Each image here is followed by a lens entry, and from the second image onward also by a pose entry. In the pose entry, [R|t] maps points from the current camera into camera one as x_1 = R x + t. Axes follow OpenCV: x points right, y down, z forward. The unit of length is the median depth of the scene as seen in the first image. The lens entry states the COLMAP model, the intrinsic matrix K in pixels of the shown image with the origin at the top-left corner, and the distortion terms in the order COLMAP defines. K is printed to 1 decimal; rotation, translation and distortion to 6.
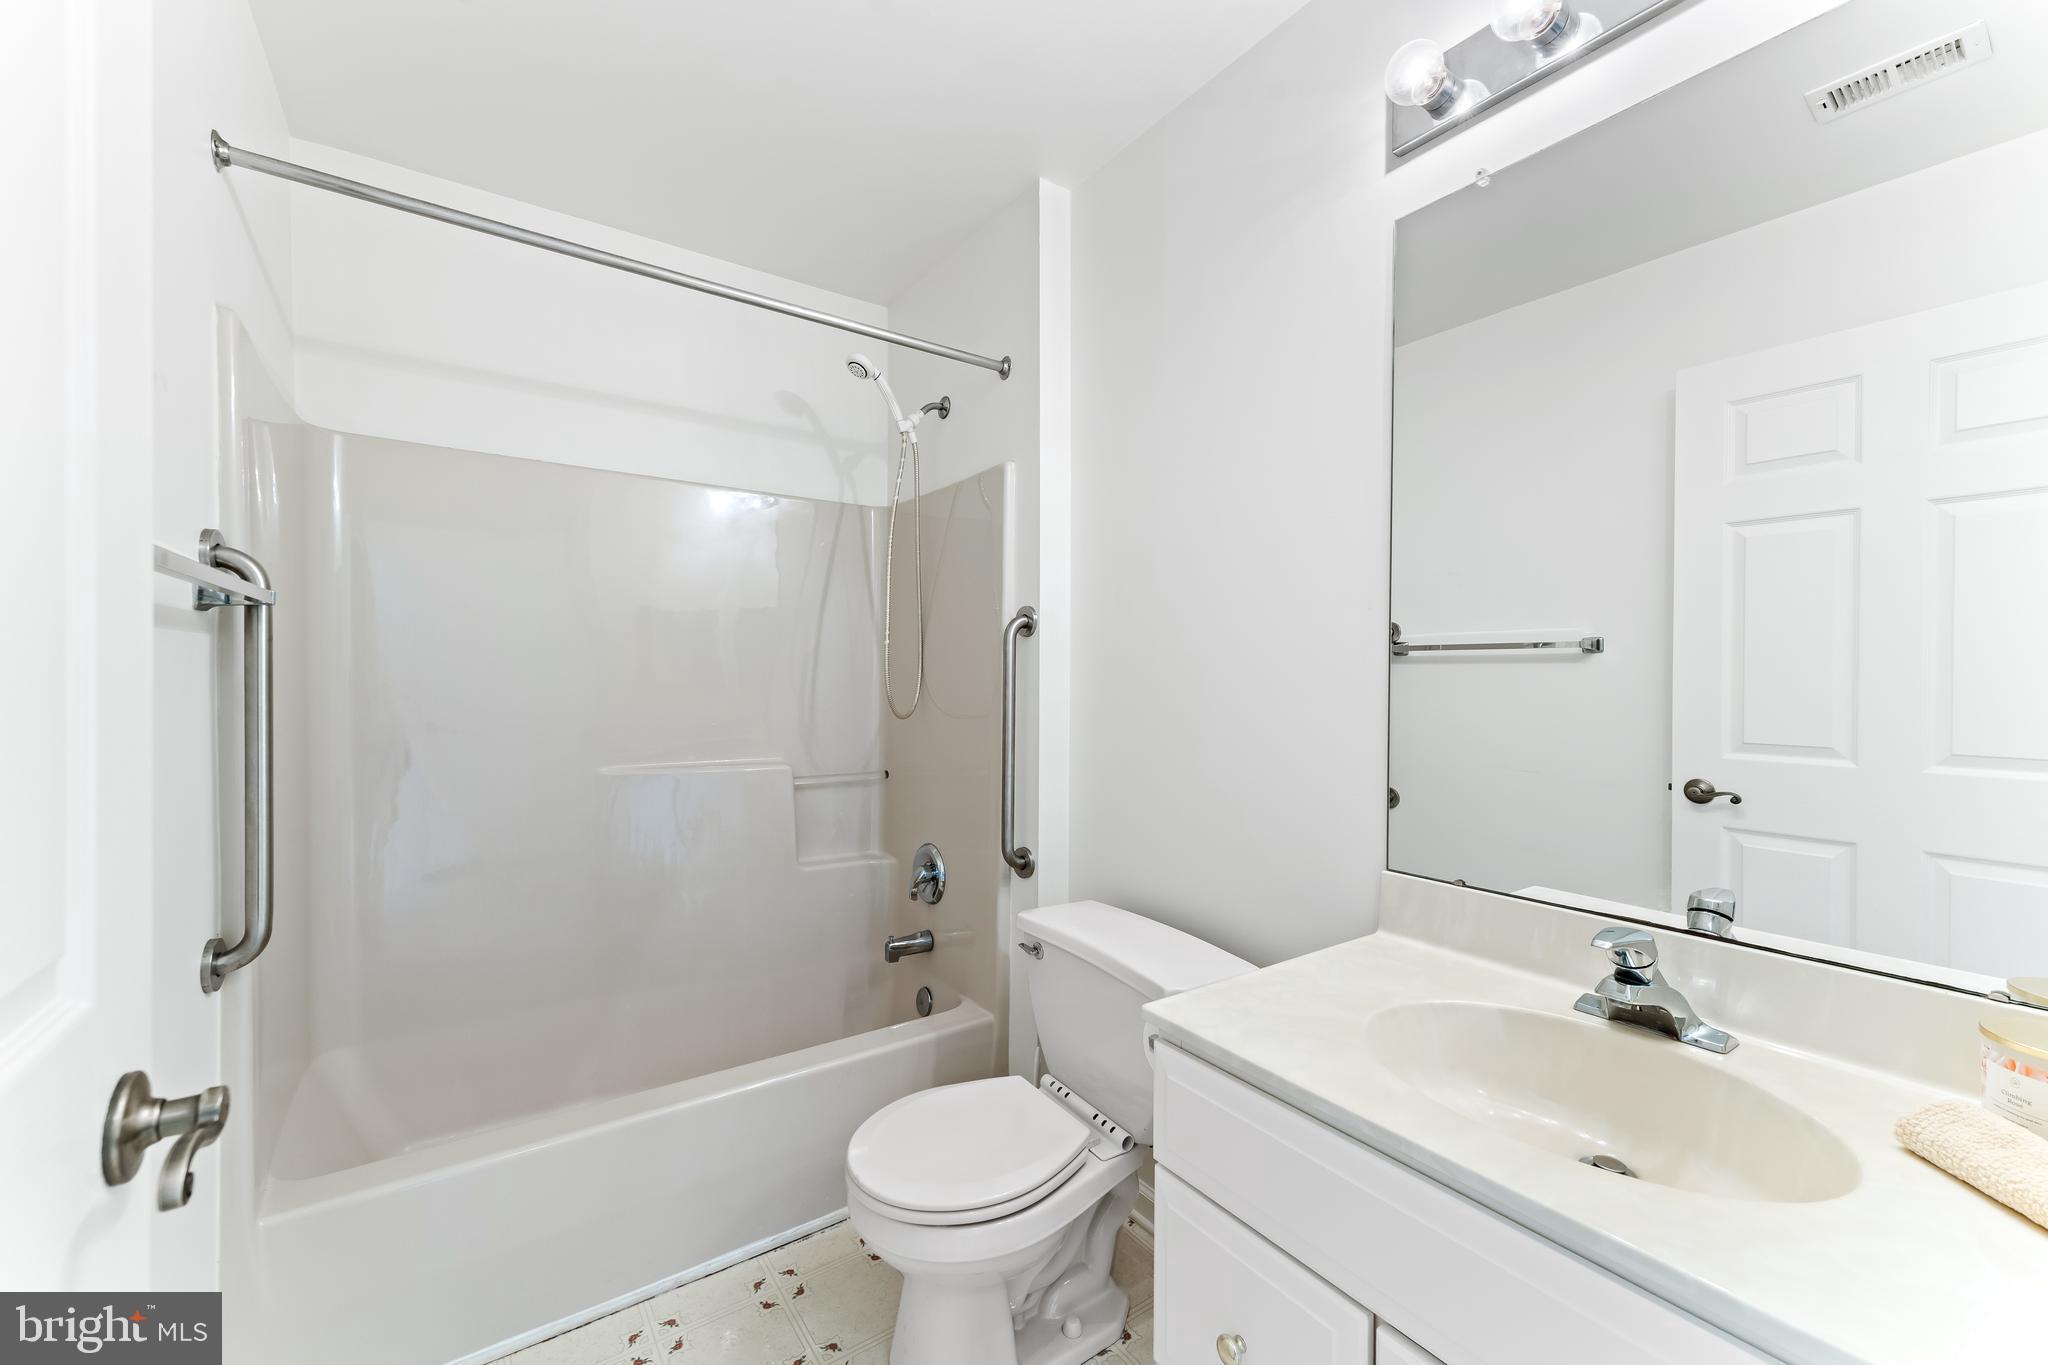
lens RADIAL K [[826.0, 0, 1025.6], [0, 826.0, 689.6], [0, 0, 1]] dist [0.001015, 0.000190]
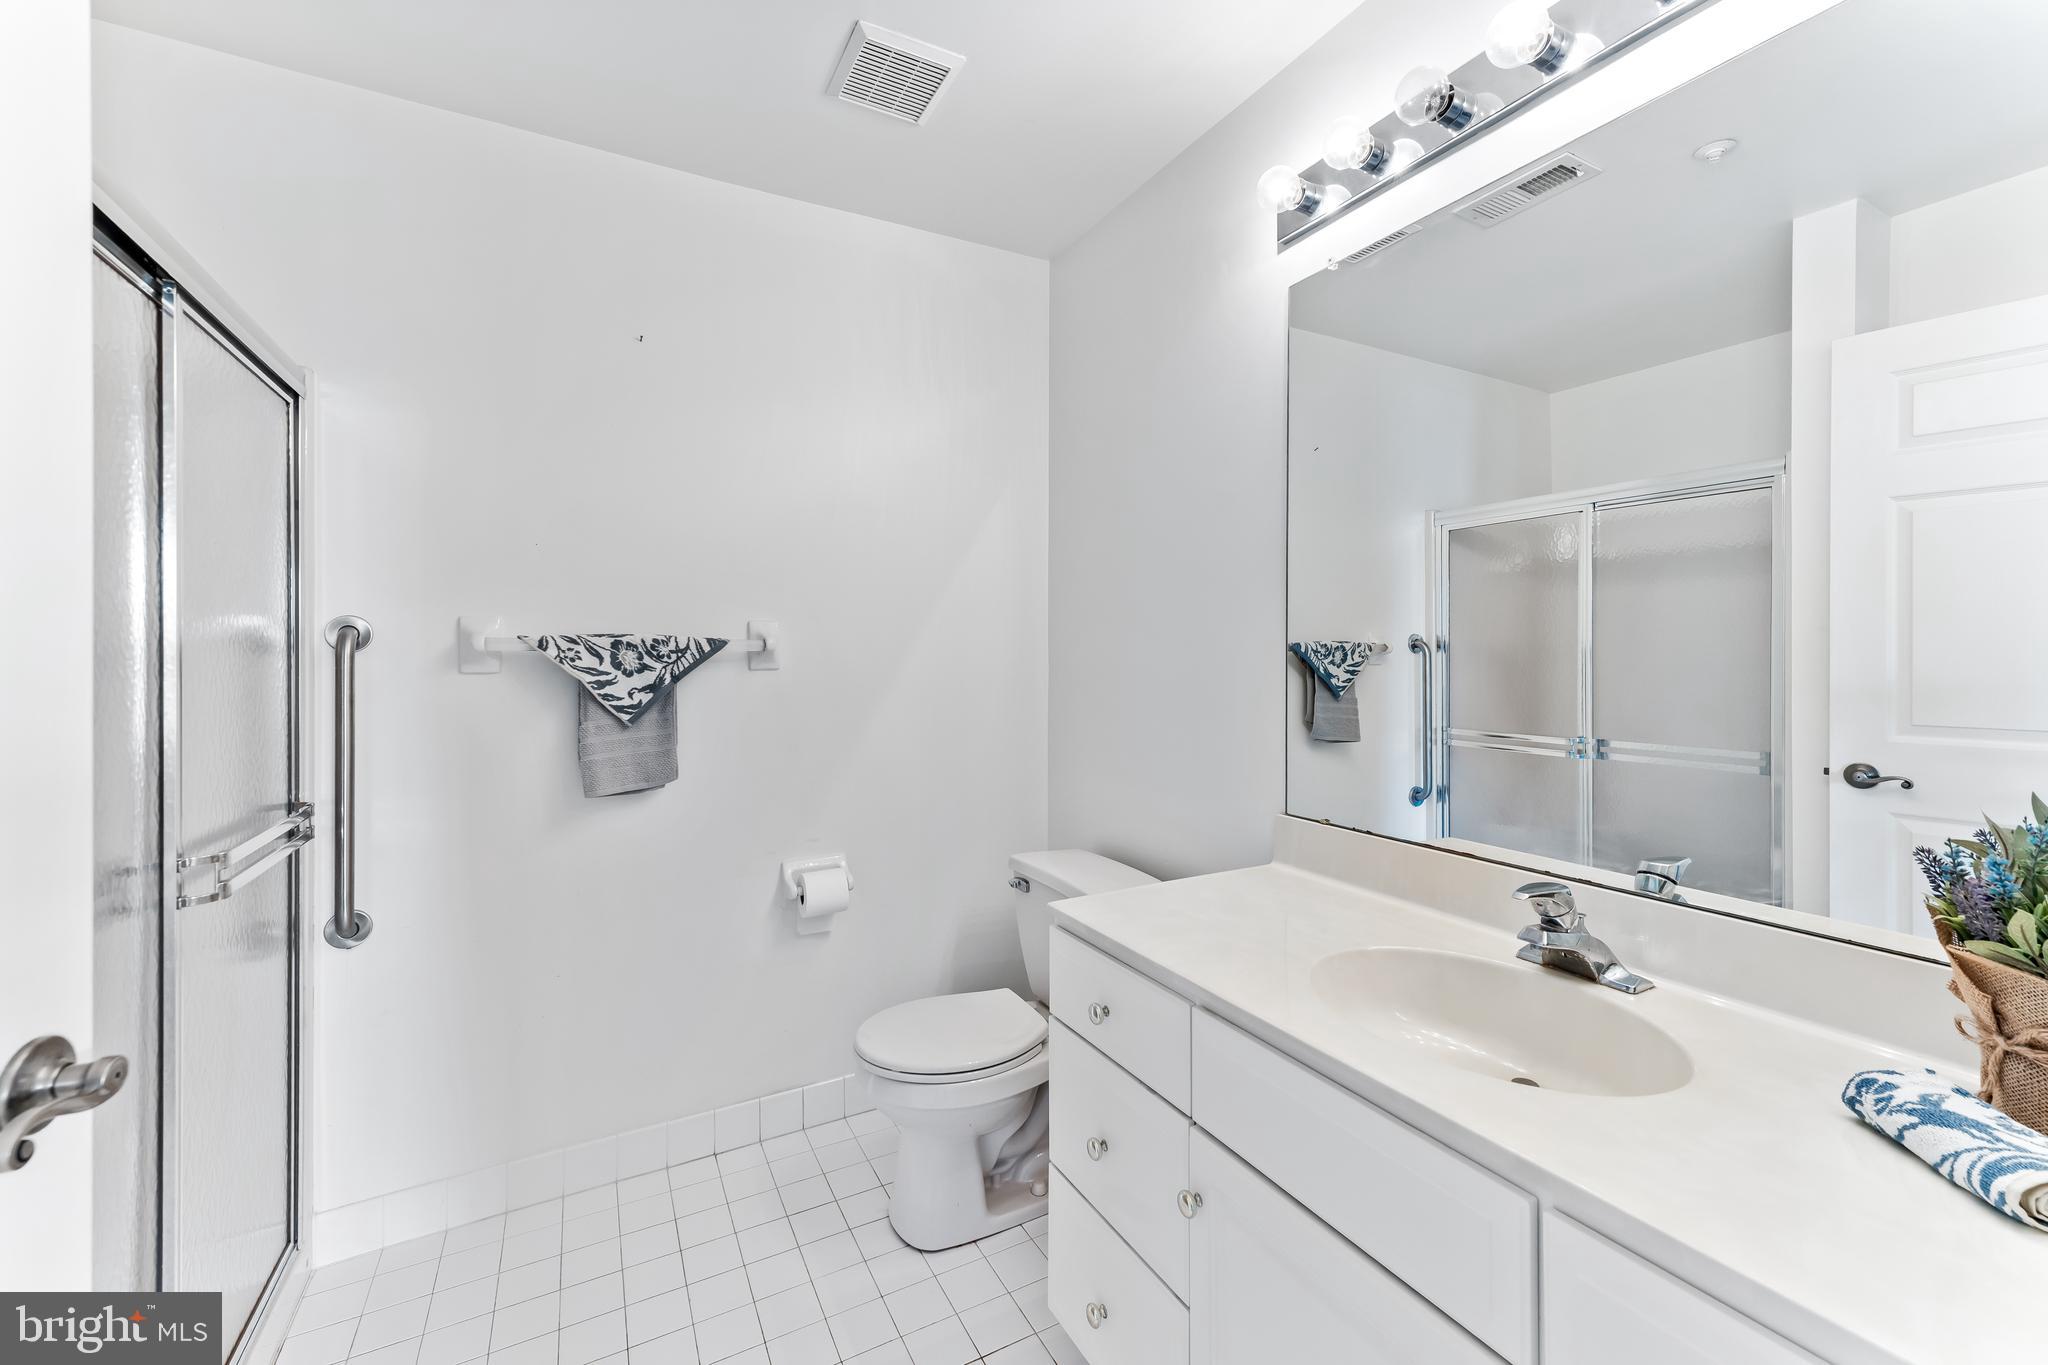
lens RADIAL K [[839.8, 0, 1021.5], [0, 839.8, 662.4], [0, 0, 1]] dist [-0.047088, -0.000055]
pose [[0.995577, 0.013711, -0.092947, 0.111173], [-0.013883, 0.999903, -0.001204, 0.002048], [0.092921, 0.002489, 0.995670, -0.173485]]
